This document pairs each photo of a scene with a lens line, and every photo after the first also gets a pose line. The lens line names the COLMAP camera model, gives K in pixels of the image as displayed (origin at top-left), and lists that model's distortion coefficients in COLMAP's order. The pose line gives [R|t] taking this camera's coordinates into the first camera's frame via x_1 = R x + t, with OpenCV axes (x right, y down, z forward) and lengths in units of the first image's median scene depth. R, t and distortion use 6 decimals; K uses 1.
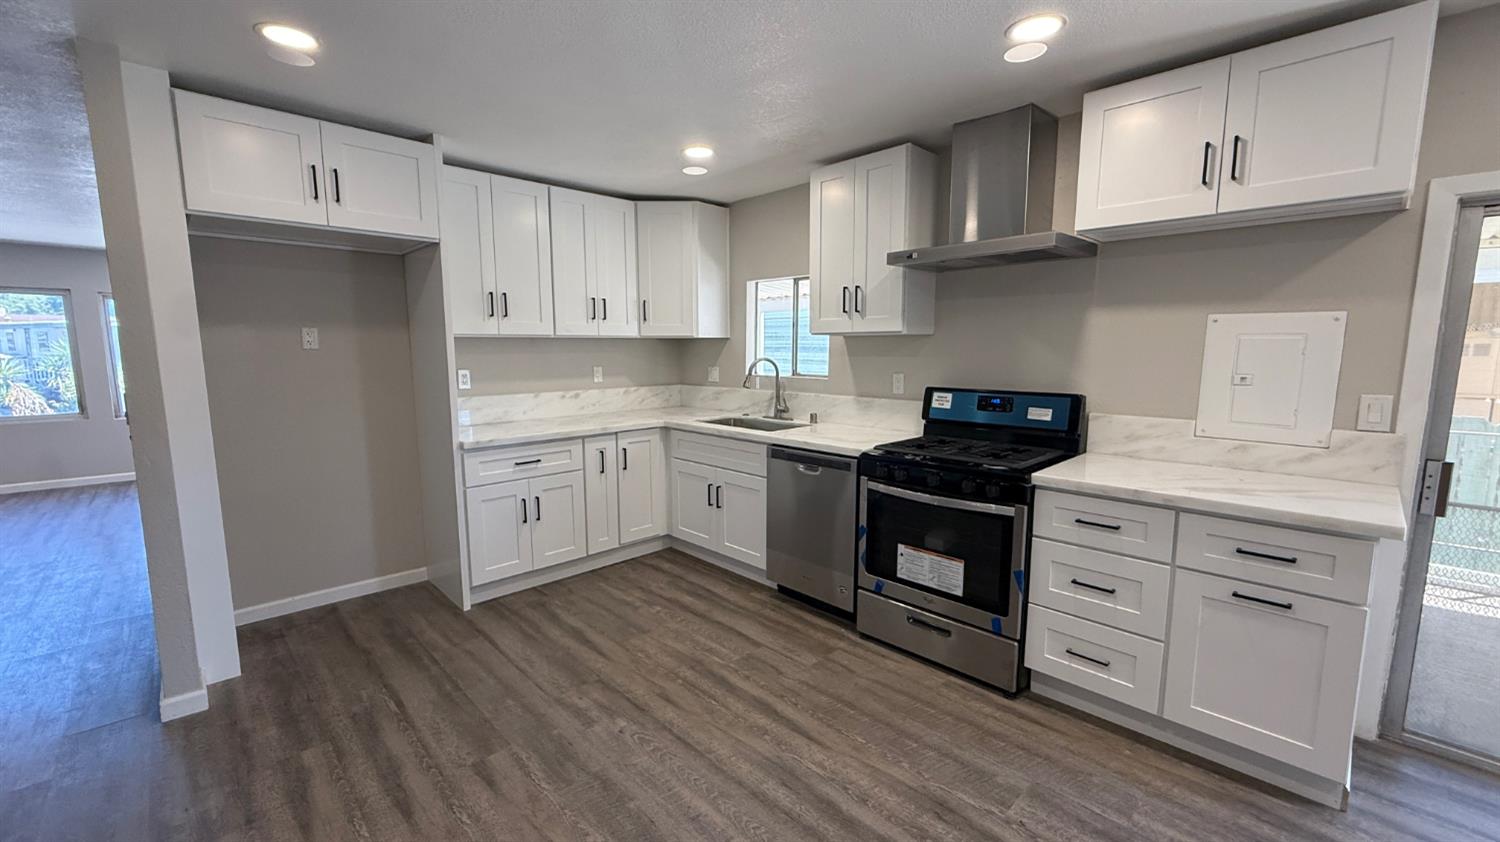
lens RADIAL K [[598.8, 0, 751.4], [0, 598.8, 423.5], [0, 0, 1]] dist [-0.000093, -0.000120]
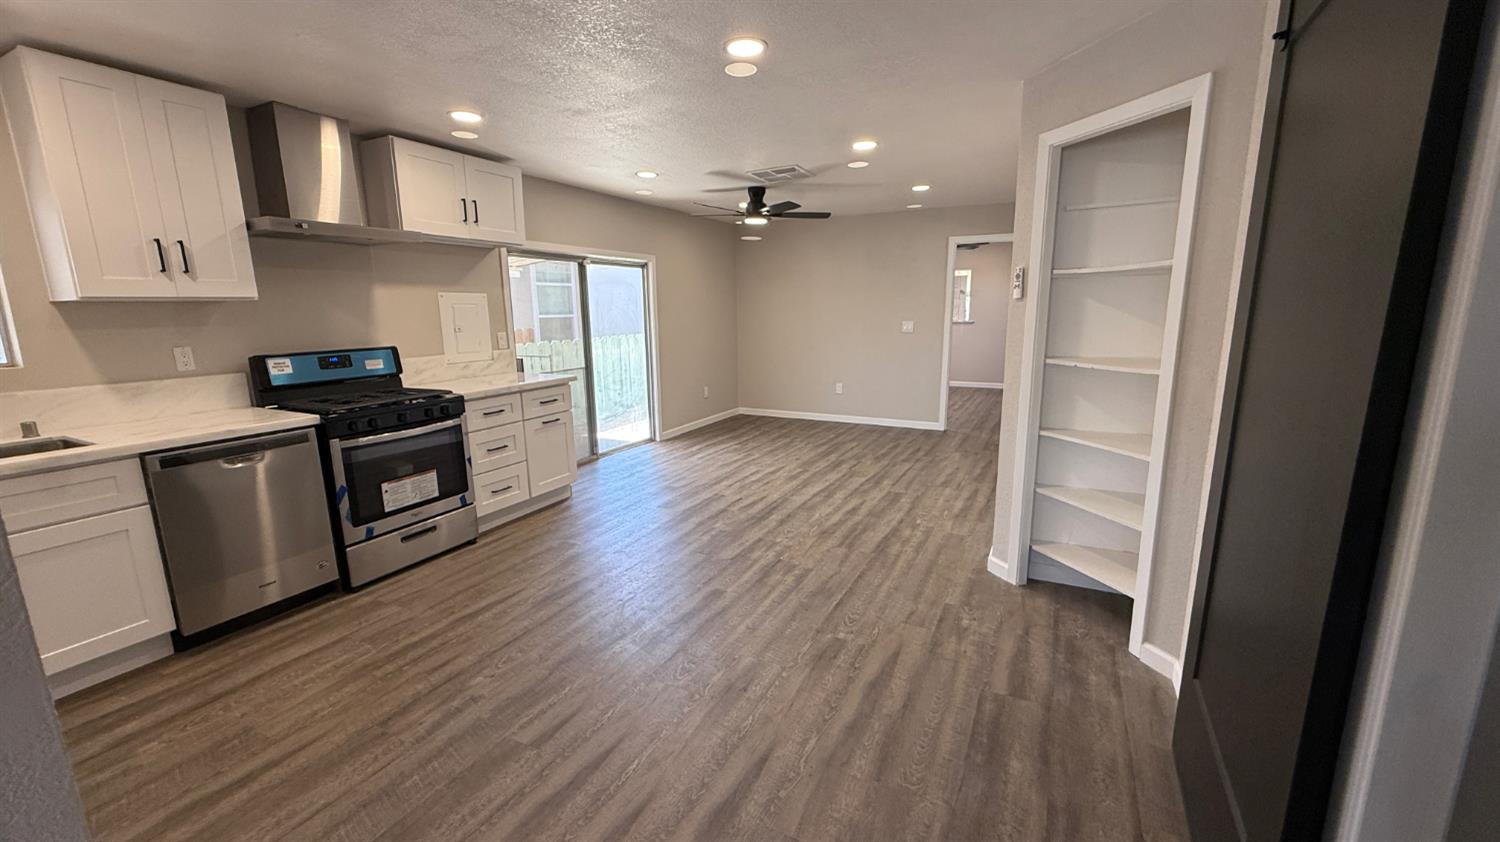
lens RADIAL K [[598.8, 0, 751.0], [0, 598.8, 423.1], [0, 0, 1]] dist [-0.000093, -0.000120]
pose [[-0.319064, -0.177710, 0.930923, -1.065007], [0.133355, 0.964072, 0.229744, -0.085815], [-0.938304, 0.197446, -0.283902, 0.651867]]
